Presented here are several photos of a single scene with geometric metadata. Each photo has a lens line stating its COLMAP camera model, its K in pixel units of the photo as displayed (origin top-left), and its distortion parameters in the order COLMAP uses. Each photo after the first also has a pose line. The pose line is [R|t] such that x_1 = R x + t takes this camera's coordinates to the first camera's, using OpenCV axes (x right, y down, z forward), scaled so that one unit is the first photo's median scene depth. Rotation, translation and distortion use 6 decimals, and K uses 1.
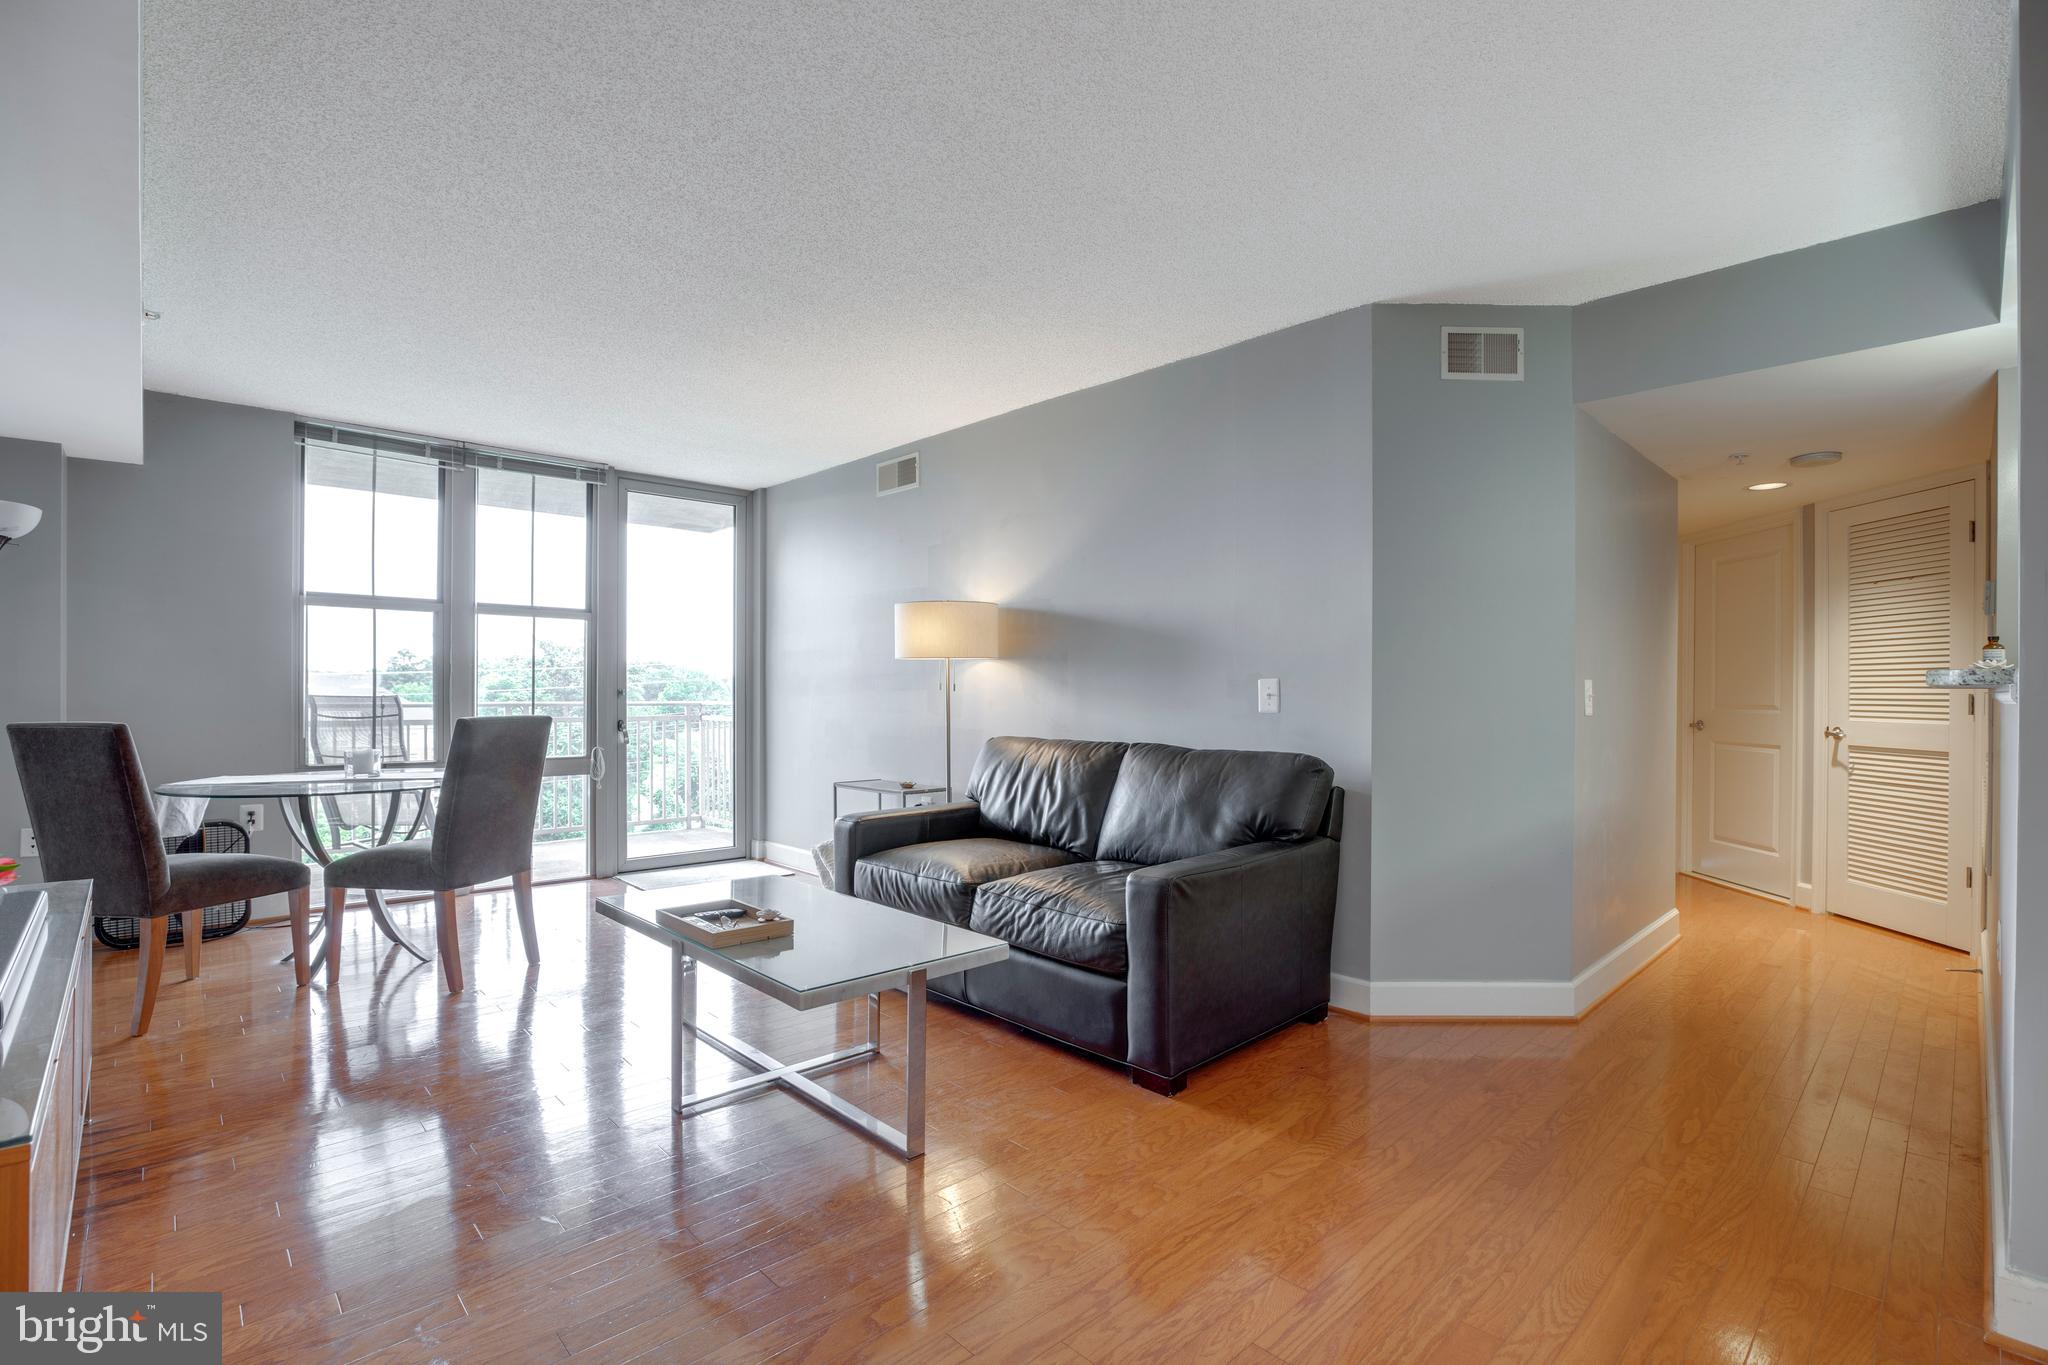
lens RADIAL K [[957.2, 0, 1013.8], [0, 957.2, 689.5], [0, 0, 1]] dist [-0.043470, 0.010779]
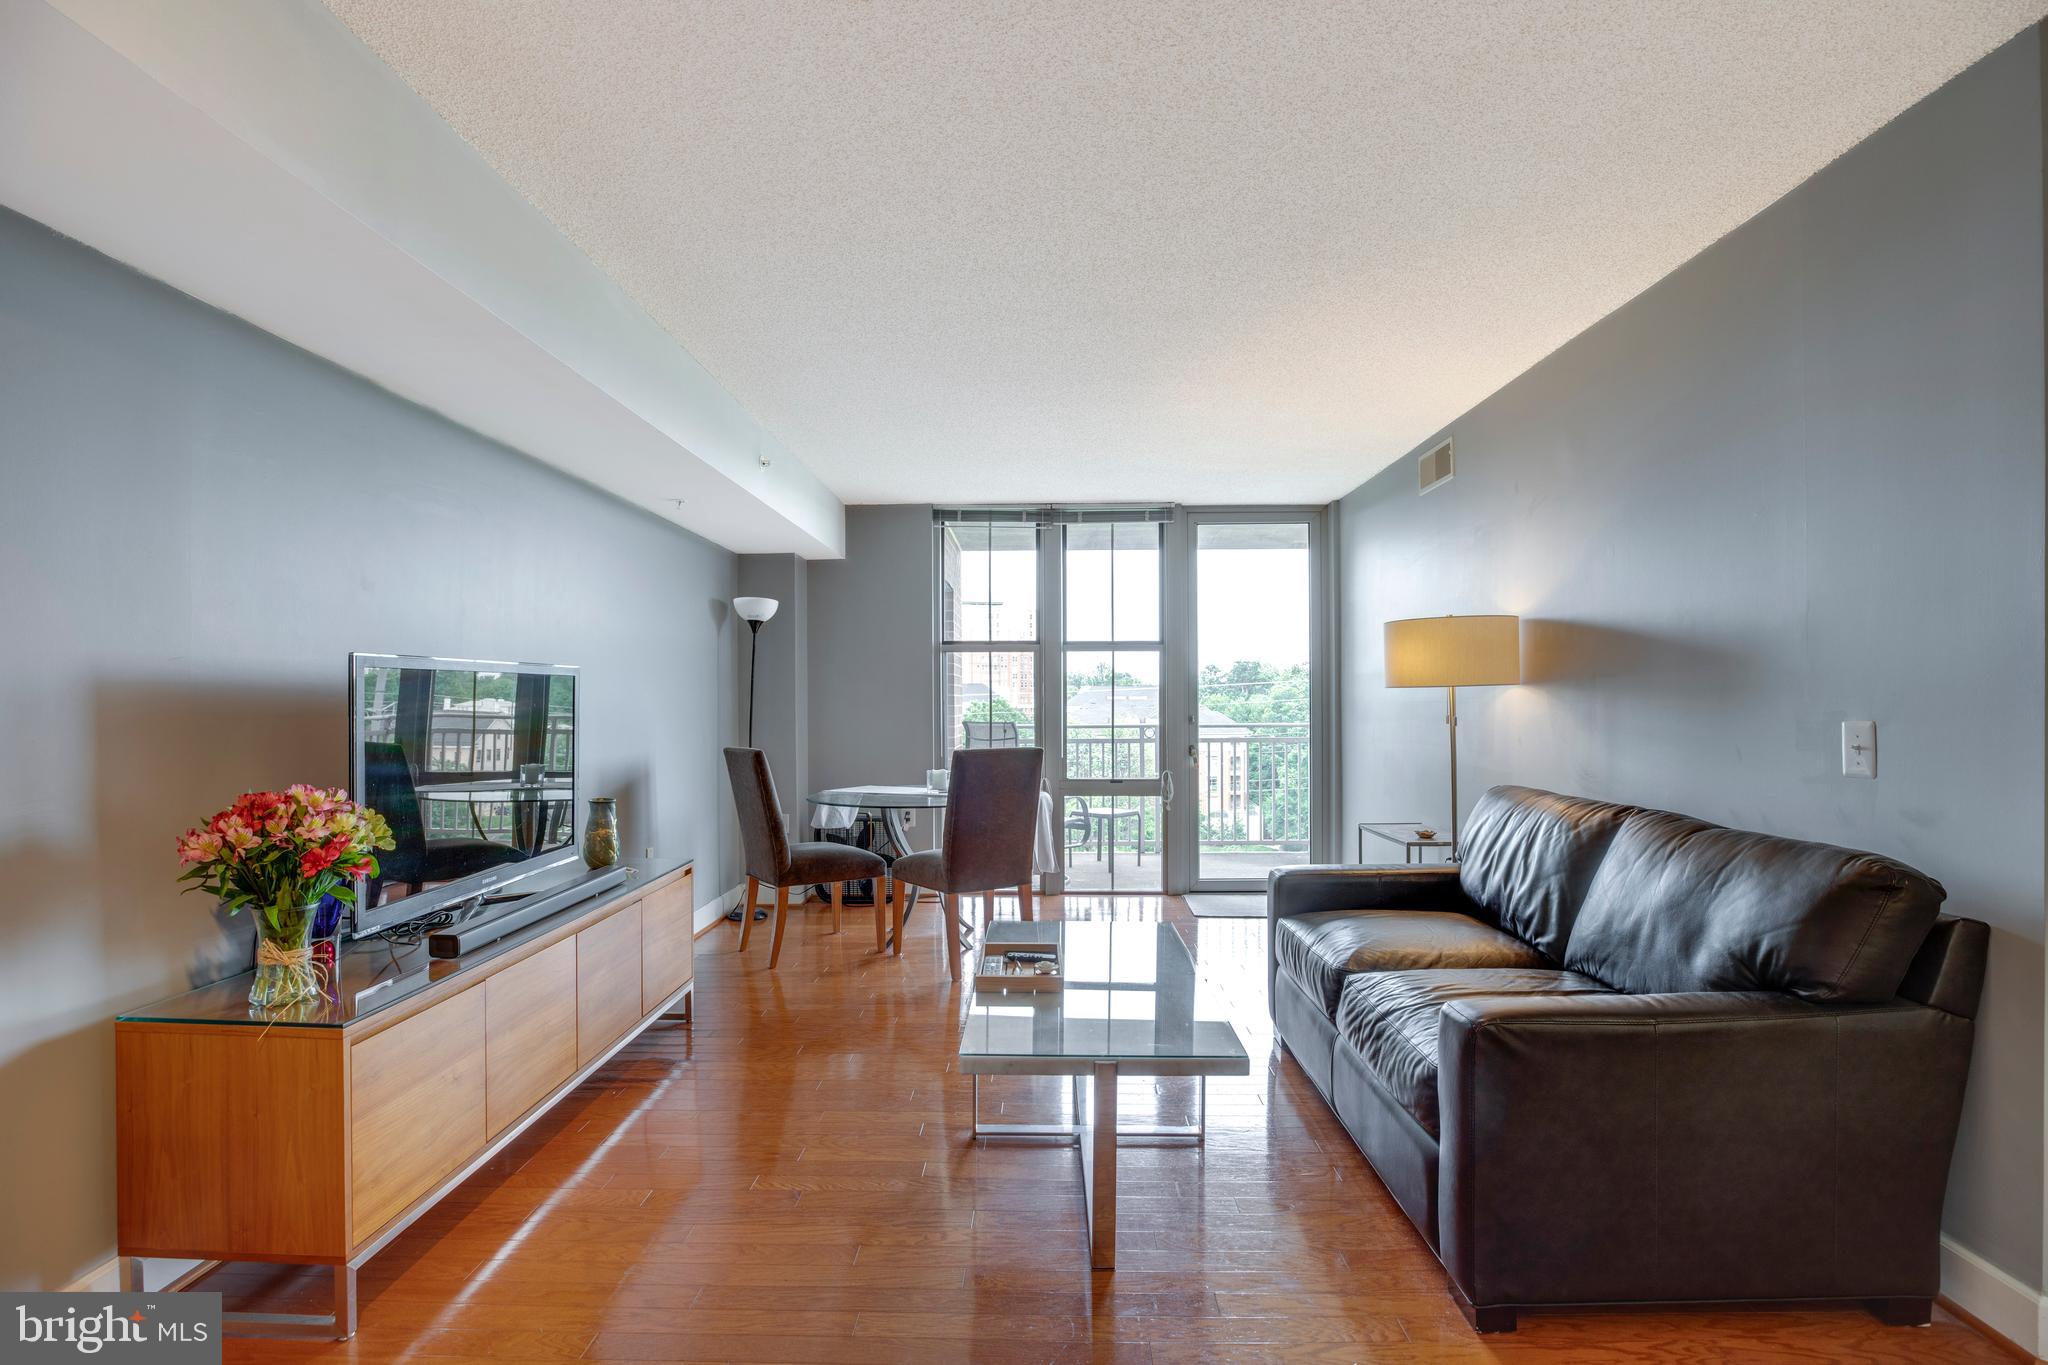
lens RADIAL K [[957.2, 0, 1020.4], [0, 957.2, 689.2], [0, 0, 1]] dist [-0.043470, 0.010779]
pose [[0.699578, -0.015180, -0.714395, 0.276515], [0.009624, 0.999884, -0.011821, -0.025497], [0.714491, 0.001394, 0.699643, 0.181110]]
